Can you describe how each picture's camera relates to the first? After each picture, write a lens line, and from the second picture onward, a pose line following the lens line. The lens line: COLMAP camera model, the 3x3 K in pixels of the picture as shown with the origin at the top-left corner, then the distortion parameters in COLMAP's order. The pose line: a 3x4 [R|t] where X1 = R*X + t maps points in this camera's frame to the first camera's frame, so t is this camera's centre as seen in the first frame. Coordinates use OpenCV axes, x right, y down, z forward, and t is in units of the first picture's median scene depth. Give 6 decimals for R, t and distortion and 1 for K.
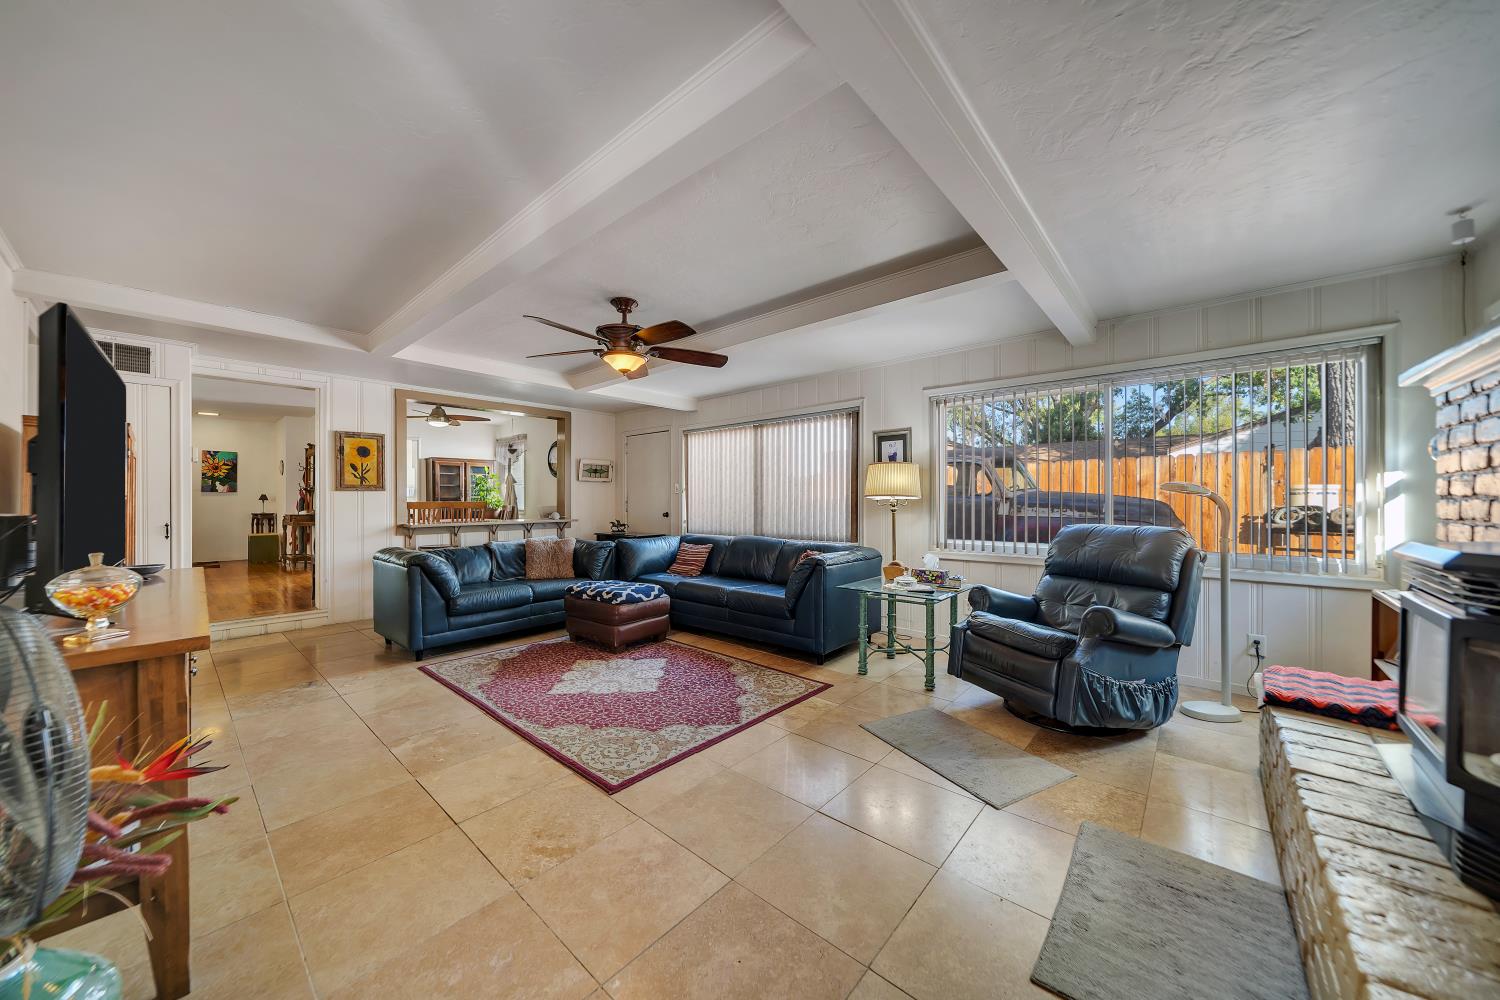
lens RADIAL K [[519.8, 0, 750.0], [0, 519.8, 497.6], [0, 0, 1]] dist [-0.005368, -0.000057]
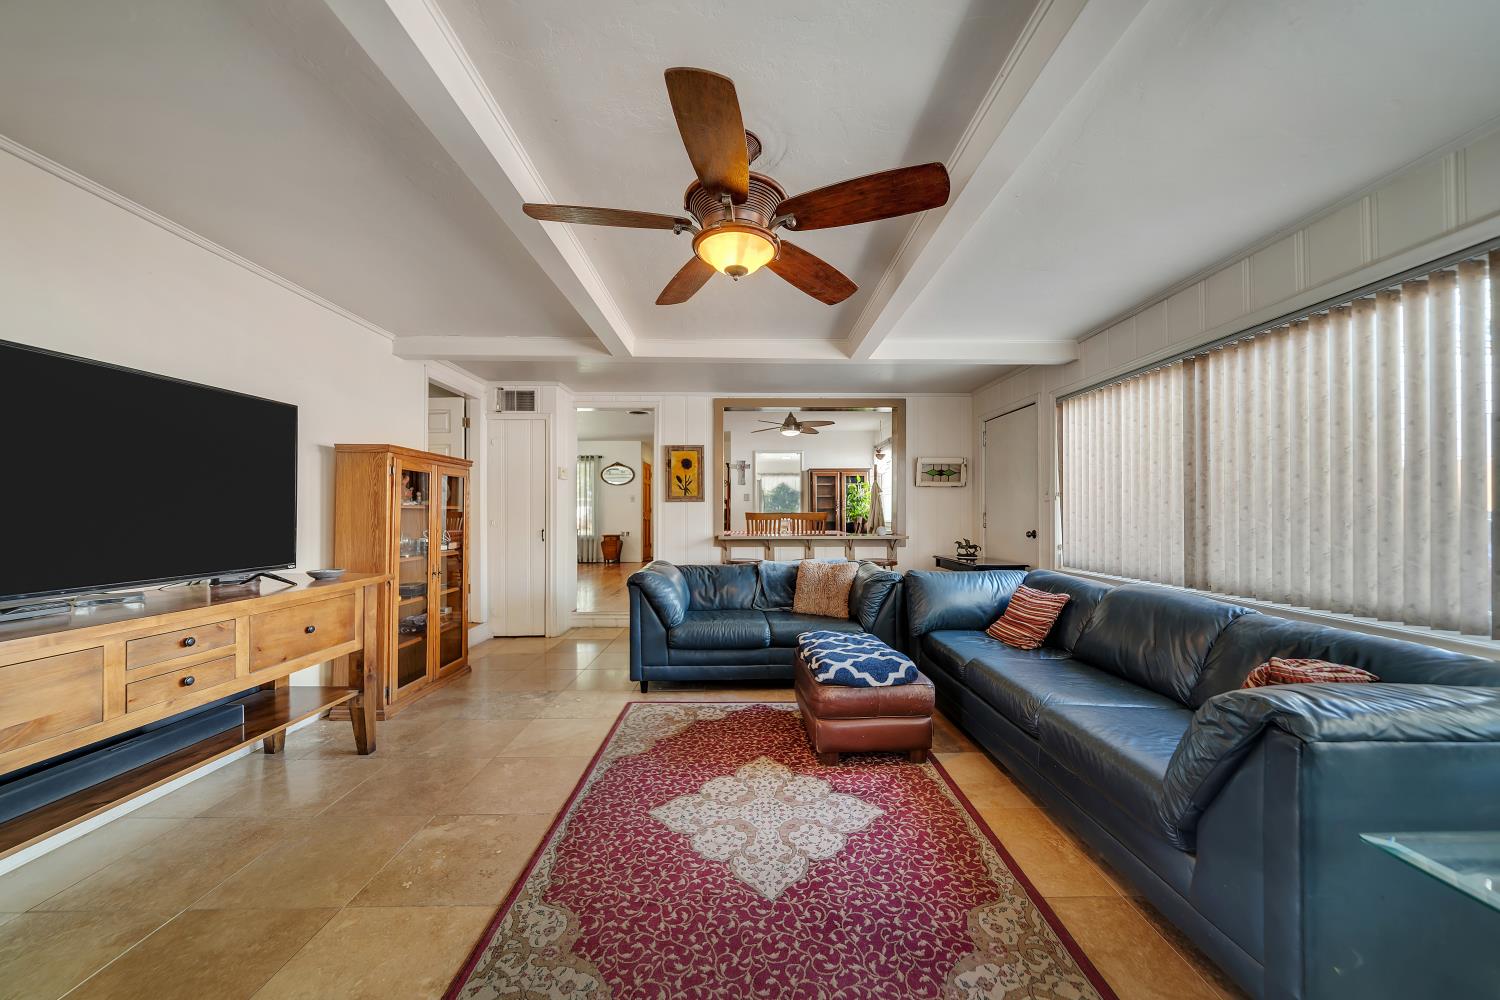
lens RADIAL K [[518.3, 0, 750.6], [0, 518.3, 507.0], [0, 0, 1]] dist [-0.008240, 0.000023]
pose [[0.668963, -0.003517, -0.743287, 0.134071], [0.000831, 0.999992, -0.003984, 0.002078], [0.743295, 0.002047, 0.668961, 0.519211]]
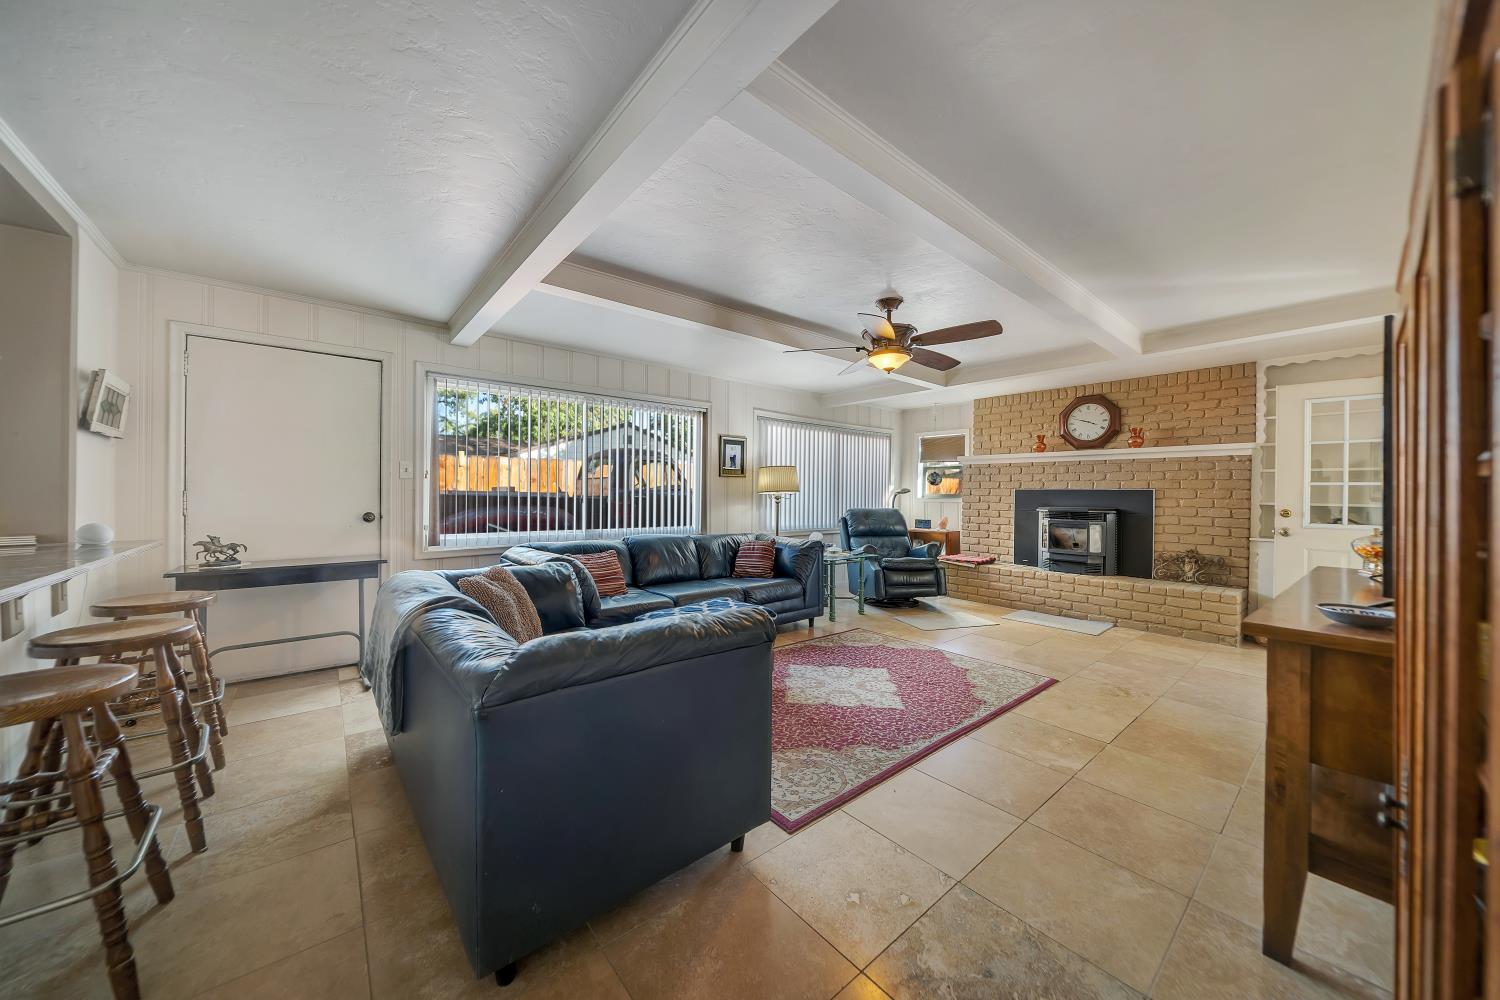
lens RADIAL K [[519.8, 0, 750.0], [0, 519.8, 497.6], [0, 0, 1]] dist [-0.005368, -0.000057]
pose [[0.155612, -0.002675, 0.987815, -1.034692], [-0.014218, 0.999887, 0.004948, 0.006894], [-0.987716, -0.014815, 0.155556, 0.882568]]
